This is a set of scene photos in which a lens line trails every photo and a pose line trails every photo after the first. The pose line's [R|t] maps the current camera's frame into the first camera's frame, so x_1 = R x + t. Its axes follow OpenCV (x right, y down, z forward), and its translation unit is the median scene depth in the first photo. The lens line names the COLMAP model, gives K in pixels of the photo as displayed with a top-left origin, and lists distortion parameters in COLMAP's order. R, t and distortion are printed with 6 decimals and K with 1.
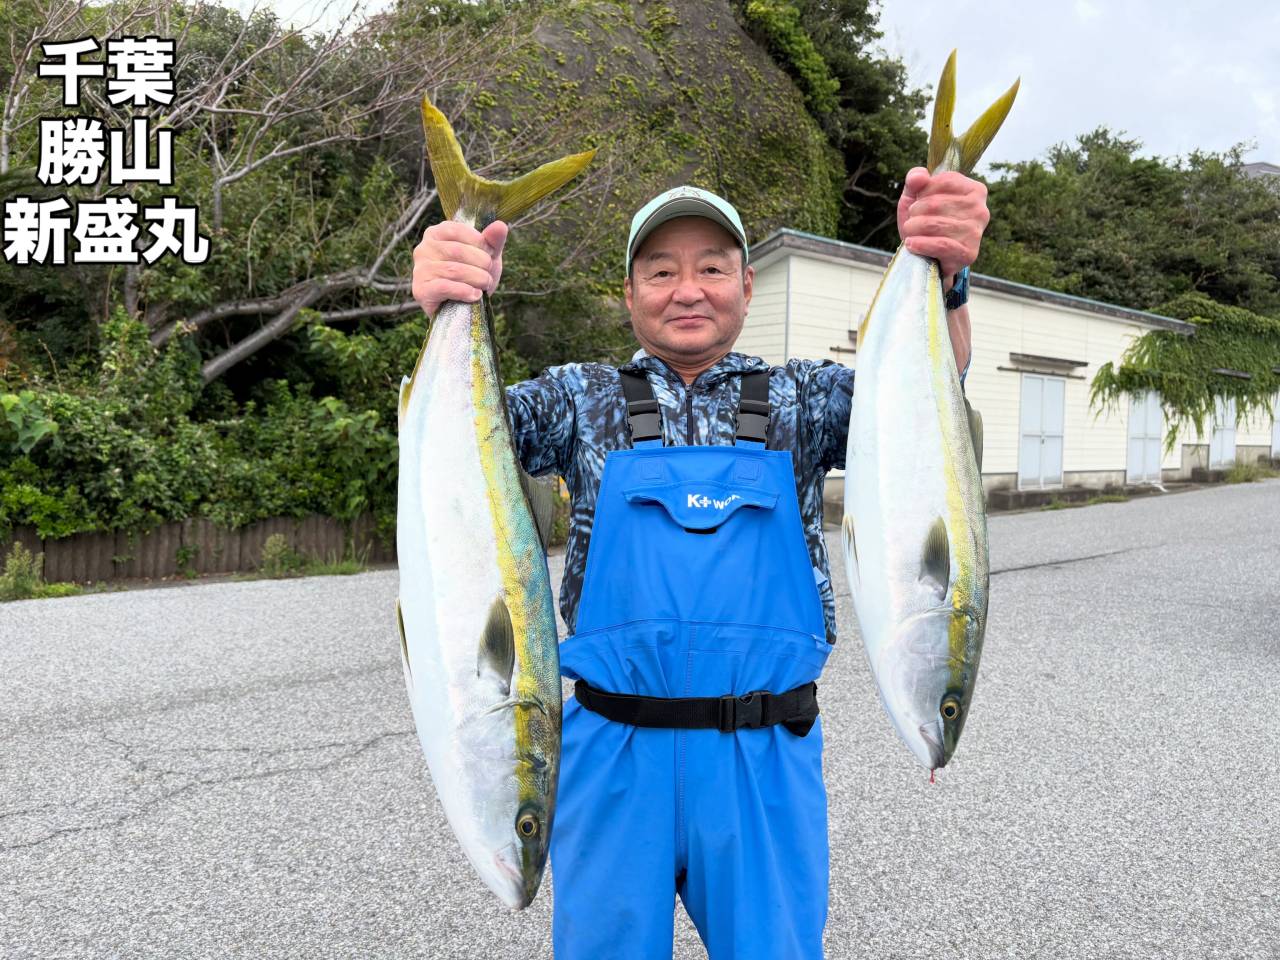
lens RADIAL K [[976.0, 0, 638.3], [0, 976.0, 478.8], [0, 0, 1]] dist [0.032491, -0.013297]
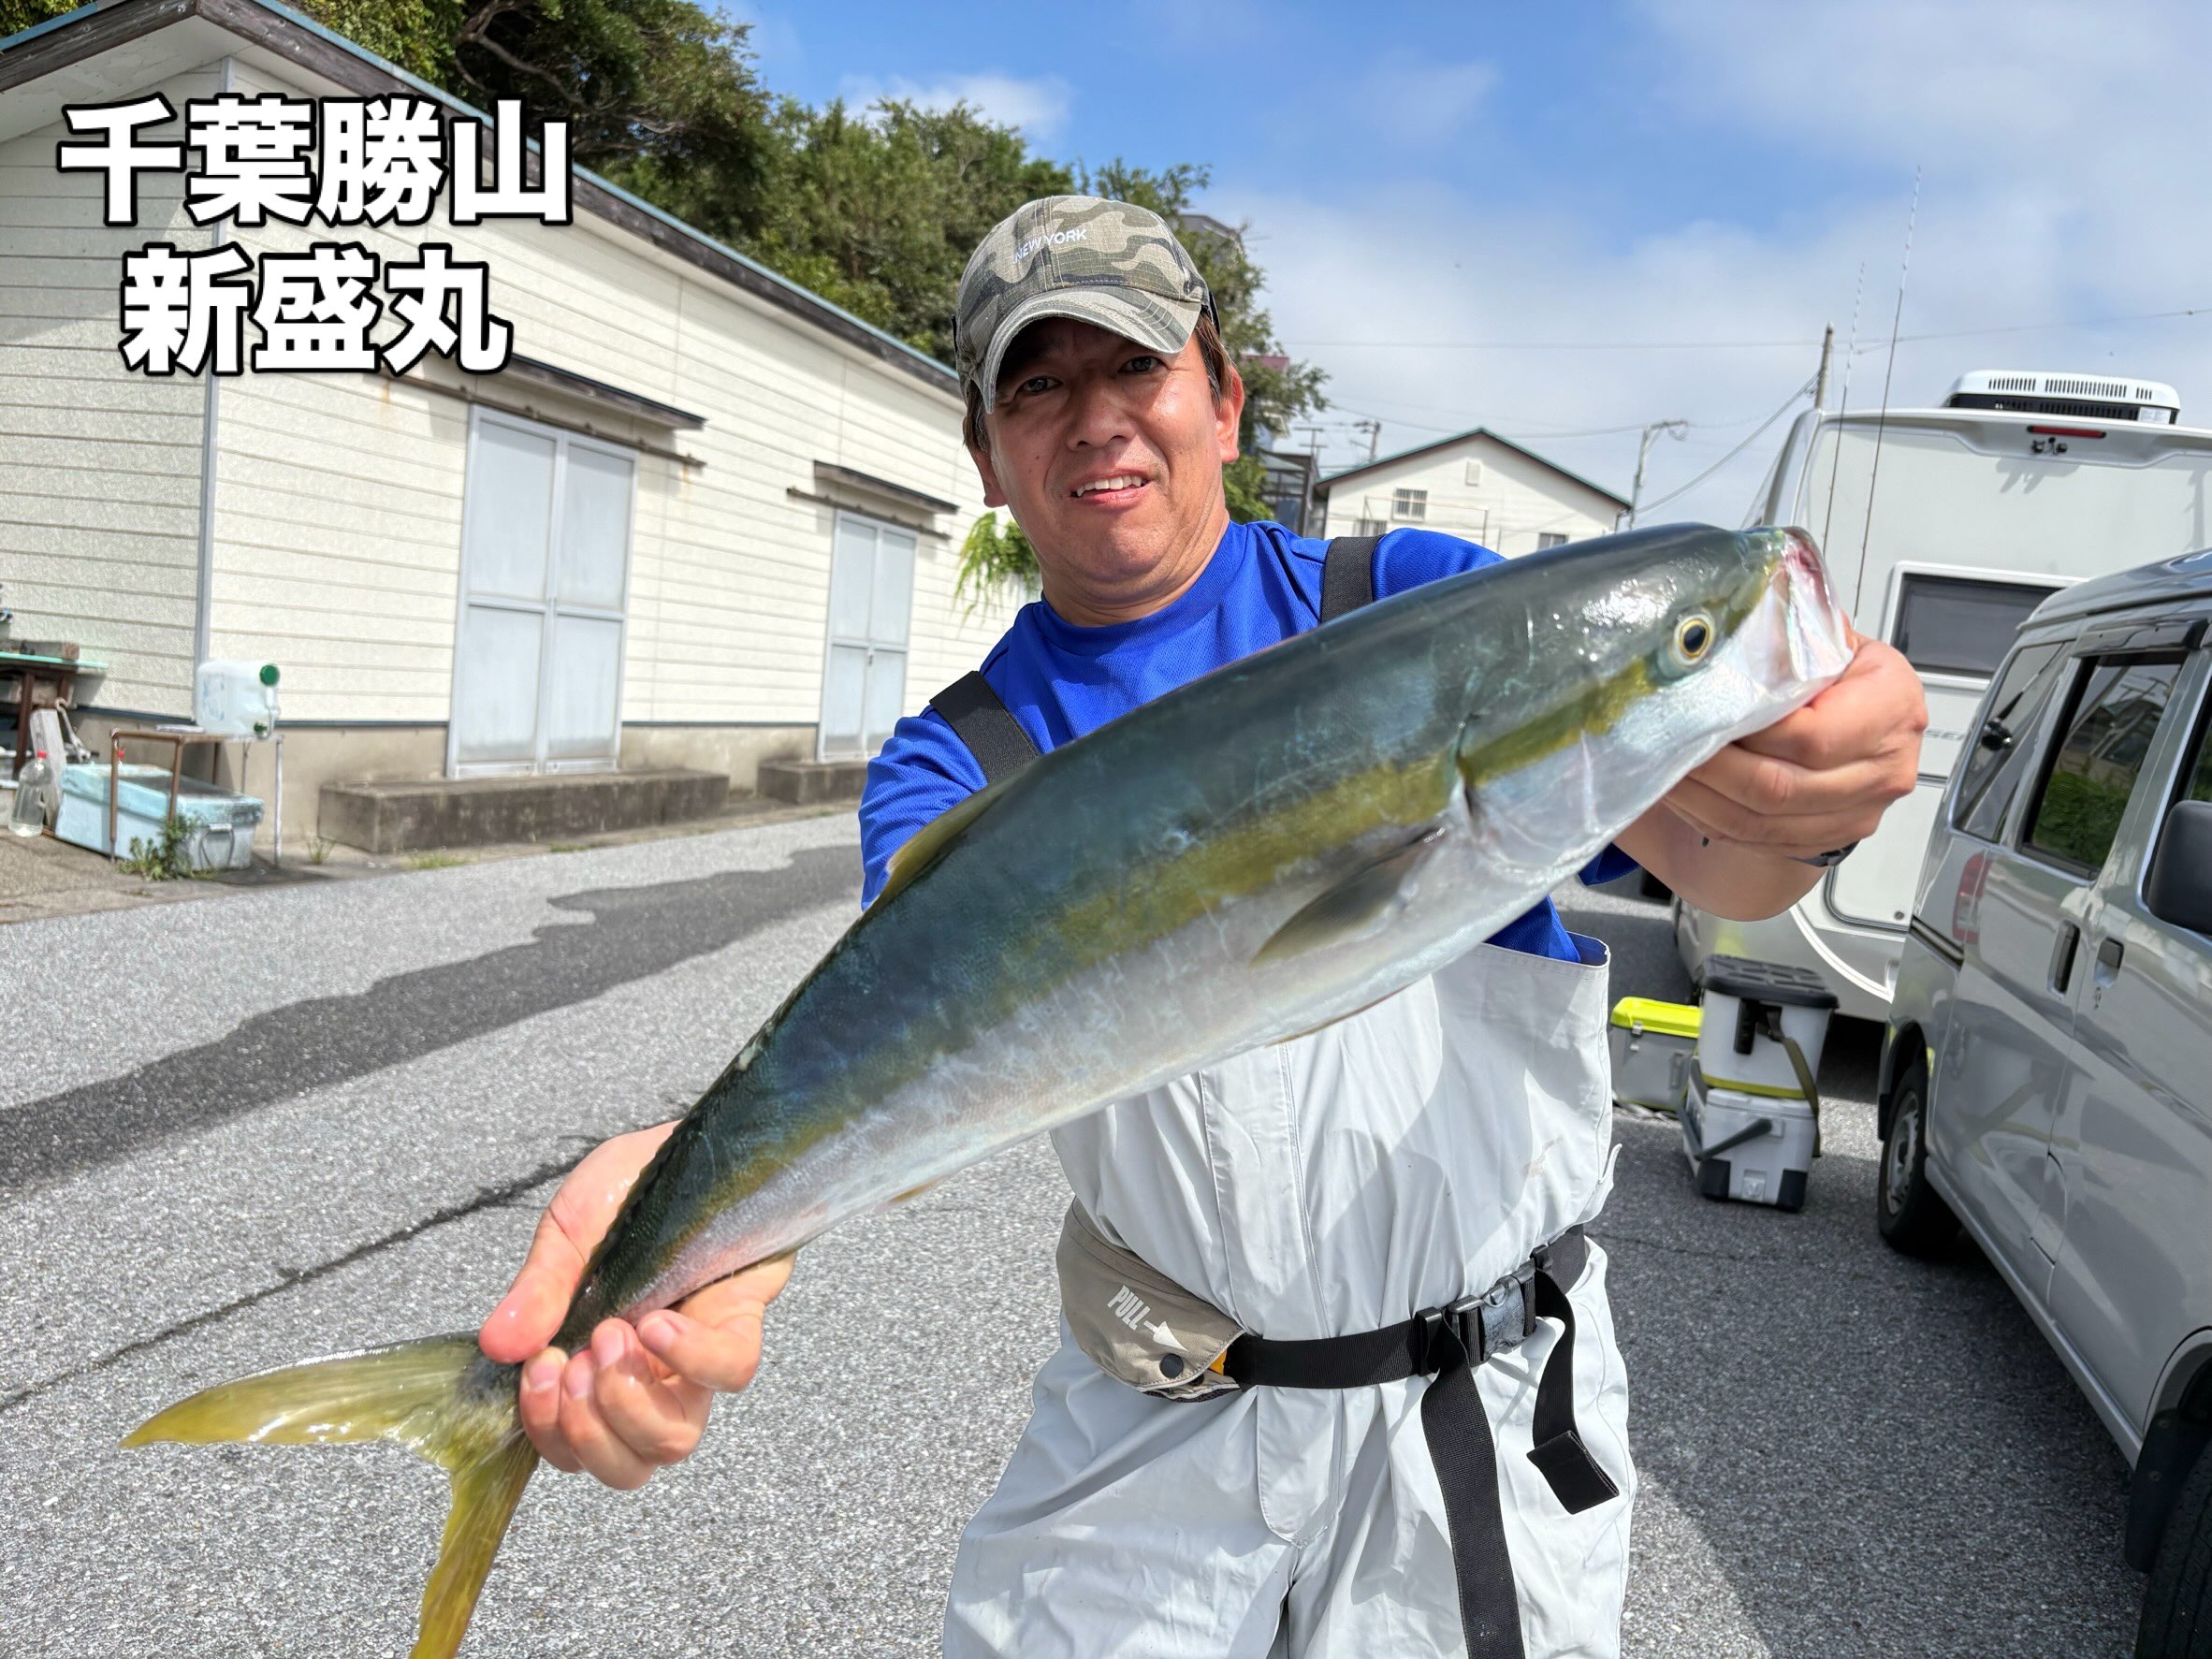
lens RADIAL K [[1686.6, 0, 1105.0], [0, 1686.6, 826.4], [0, 0, 1]] dist [0.032491, -0.013297]
pose [[0.848192, 0.017800, 0.529389, 0.074991], [-0.055040, 0.996987, 0.054664, -0.008411], [-0.526821, -0.075503, 0.846616, 0.233739]]
